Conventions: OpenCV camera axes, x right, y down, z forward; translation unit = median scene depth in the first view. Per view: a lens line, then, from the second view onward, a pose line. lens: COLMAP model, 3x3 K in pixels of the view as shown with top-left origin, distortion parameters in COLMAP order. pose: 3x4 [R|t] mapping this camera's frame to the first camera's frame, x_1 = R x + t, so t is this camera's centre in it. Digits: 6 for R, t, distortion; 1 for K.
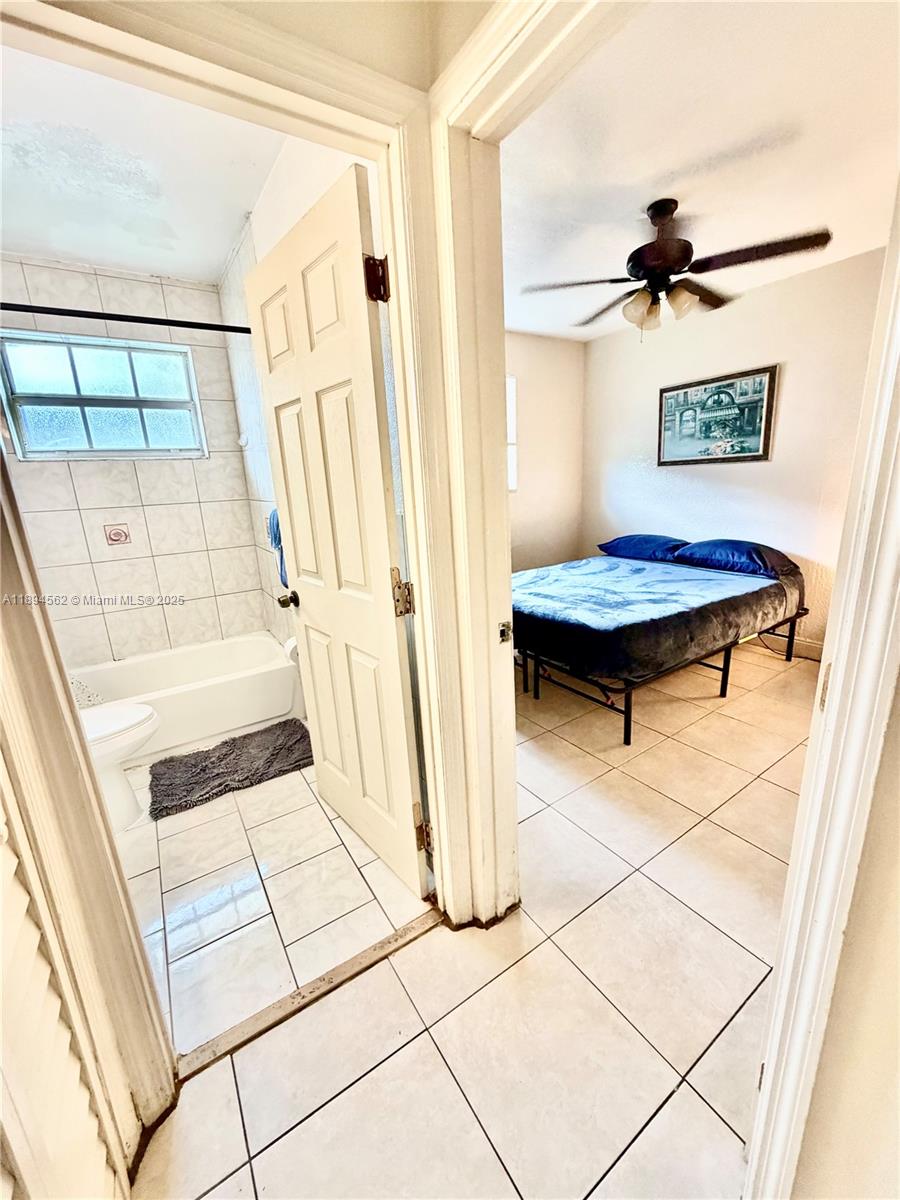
lens RADIAL K [[478.5, 0, 452.9], [0, 478.5, 597.2], [0, 0, 1]] dist [0.001409, -0.000866]
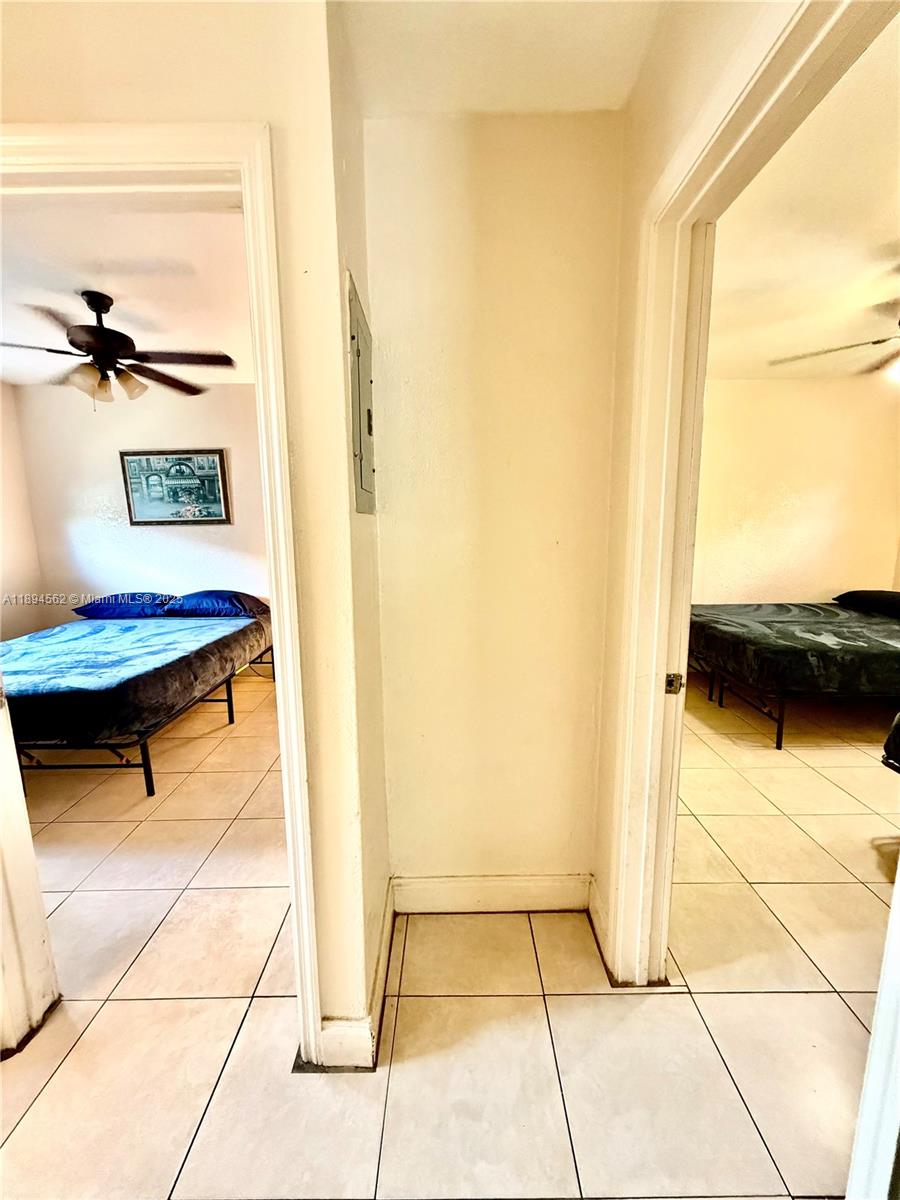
lens RADIAL K [[478.5, 0, 452.1], [0, 478.5, 597.7], [0, 0, 1]] dist [0.001409, -0.000866]
pose [[0.550946, -0.095146, 0.829099, -0.067983], [0.191429, 0.981398, -0.014583, 0.027224], [-0.812289, 0.166748, 0.558911, -0.121146]]
